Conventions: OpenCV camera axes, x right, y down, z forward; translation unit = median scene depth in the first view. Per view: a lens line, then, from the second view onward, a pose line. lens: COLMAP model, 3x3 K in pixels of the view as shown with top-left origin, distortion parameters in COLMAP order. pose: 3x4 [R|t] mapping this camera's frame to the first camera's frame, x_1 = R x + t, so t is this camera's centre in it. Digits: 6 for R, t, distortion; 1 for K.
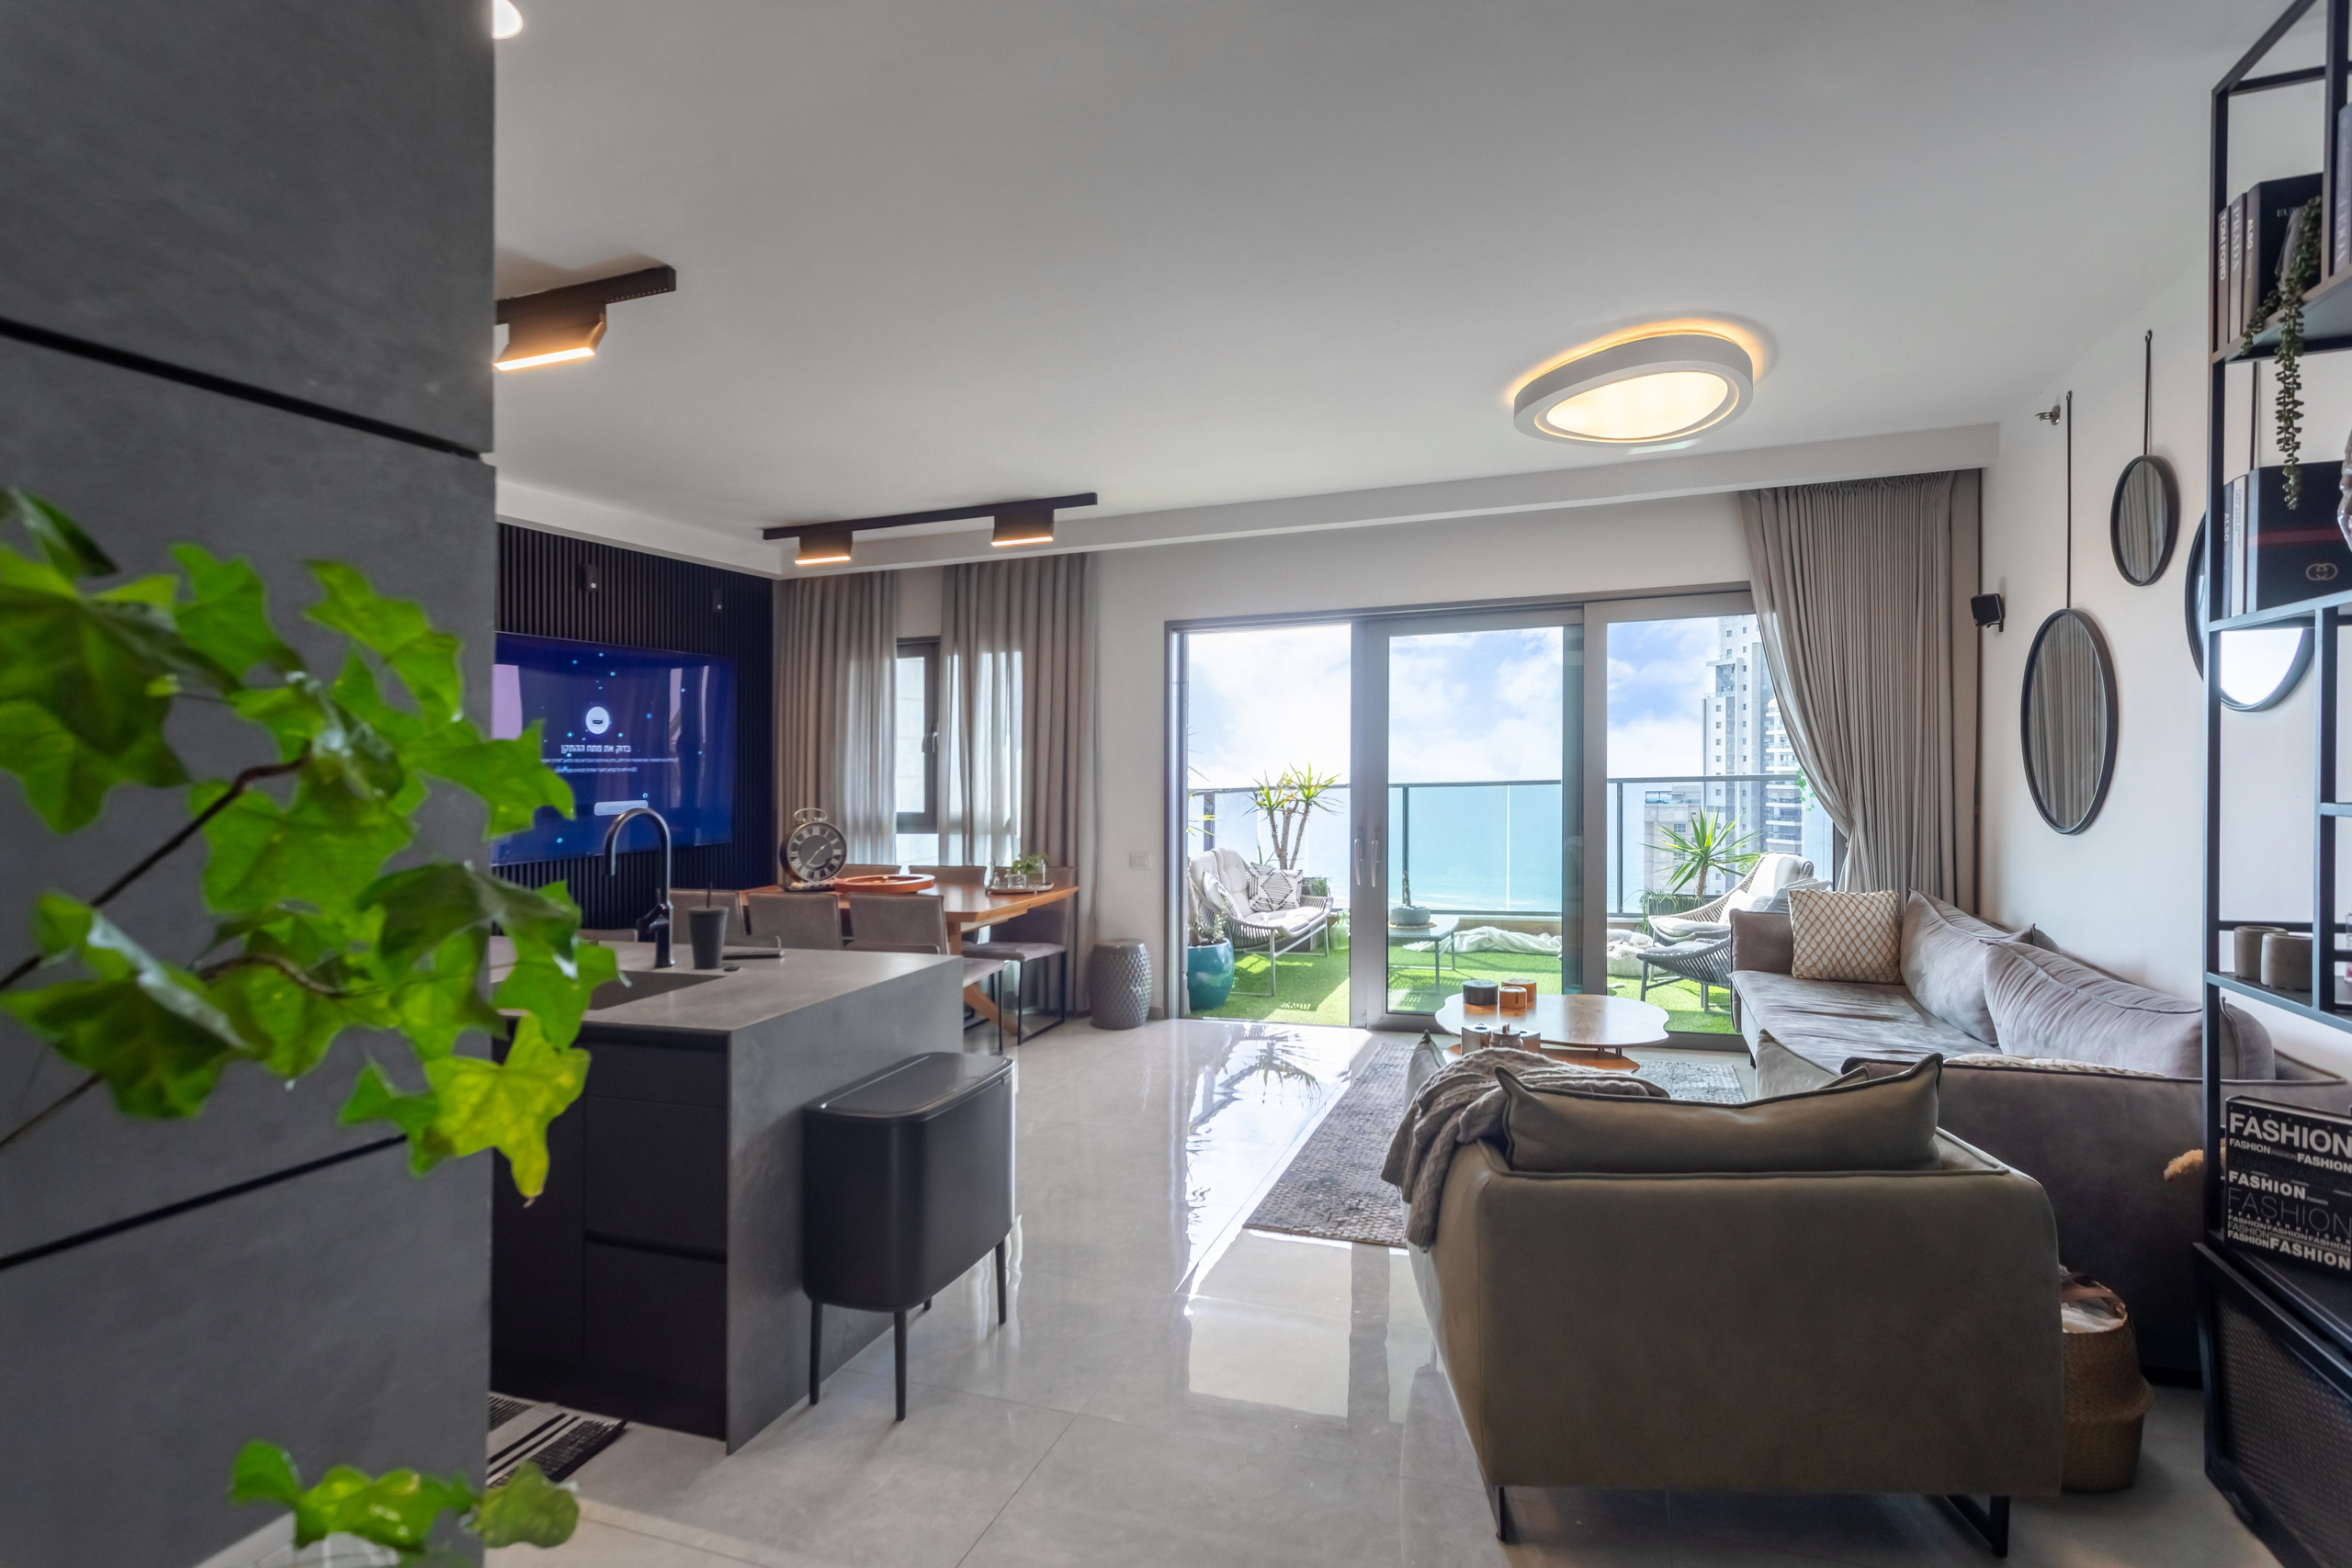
lens RADIAL K [[1156.8, 0, 1126.5], [0, 1156.8, 820.7], [0, 0, 1]] dist [0.005202, 0.001651]
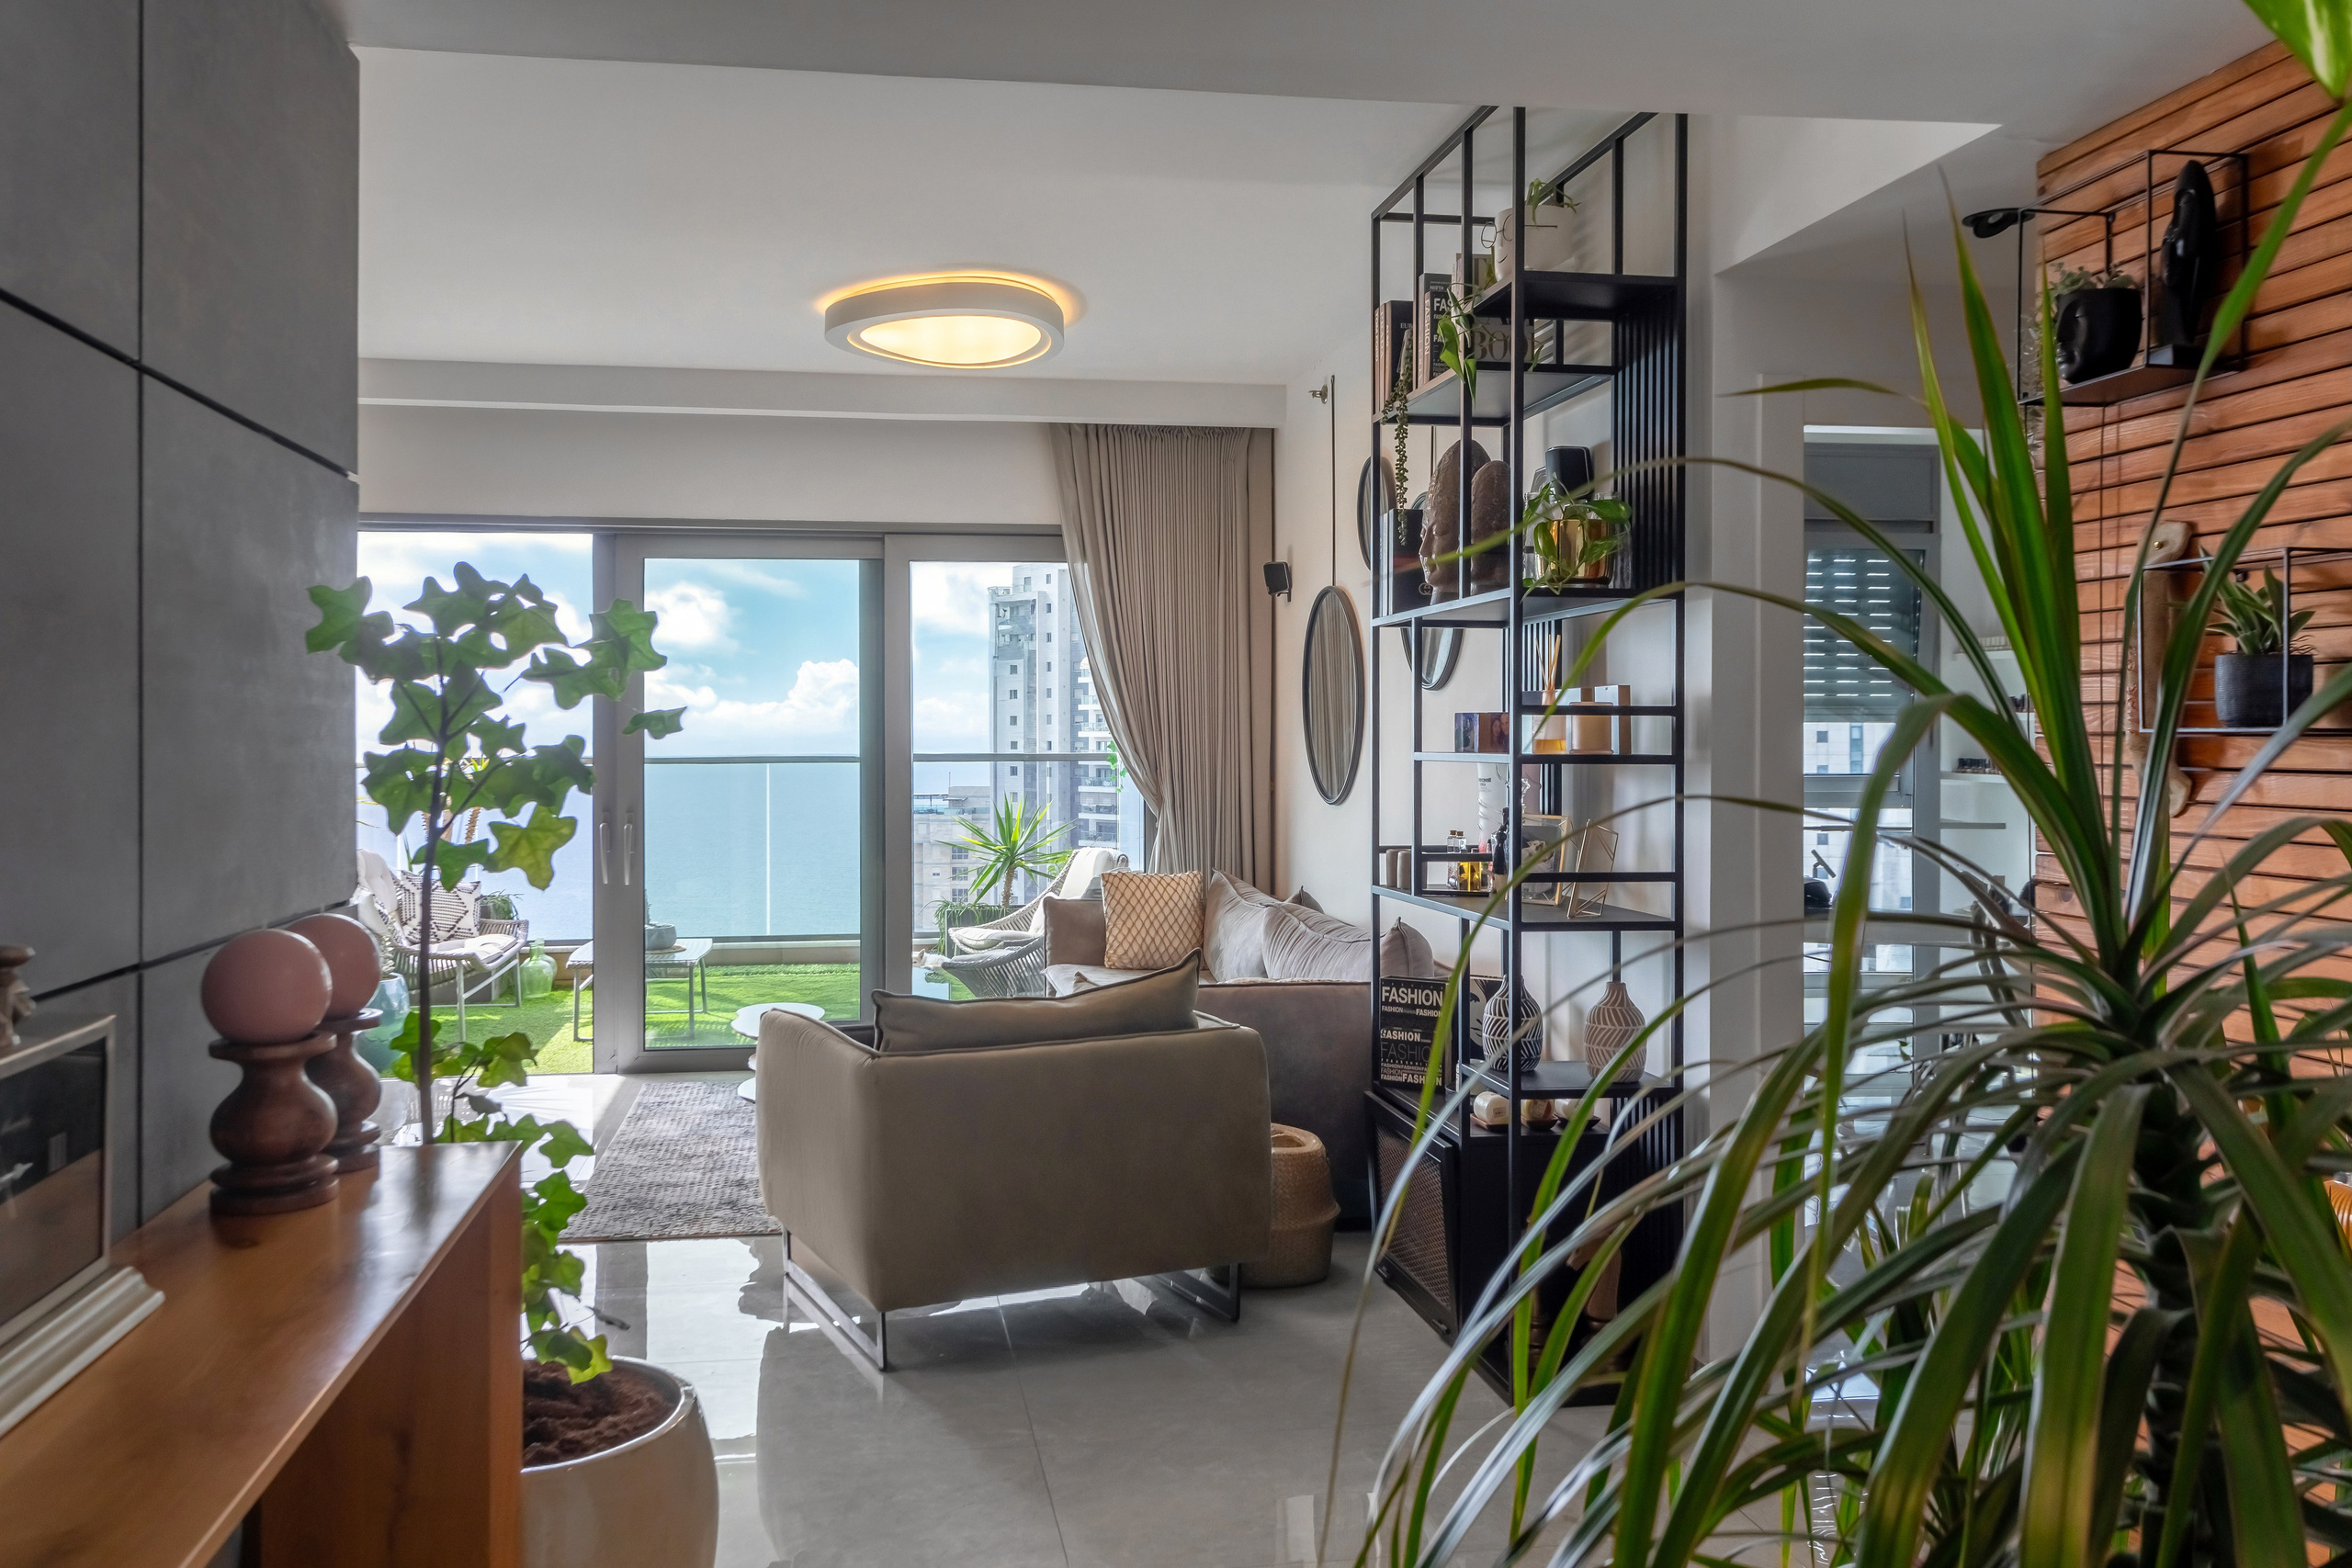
lens RADIAL K [[2014.7, 0, 1179.0], [0, 2014.7, 780.1], [0, 0, 1]] dist [0.011498, 0.000009]
pose [[0.850351, 0.010369, 0.526113, -0.203176], [0.006514, 0.999522, -0.030227, 0.035398], [-0.526175, 0.029131, 0.849877, -0.367151]]
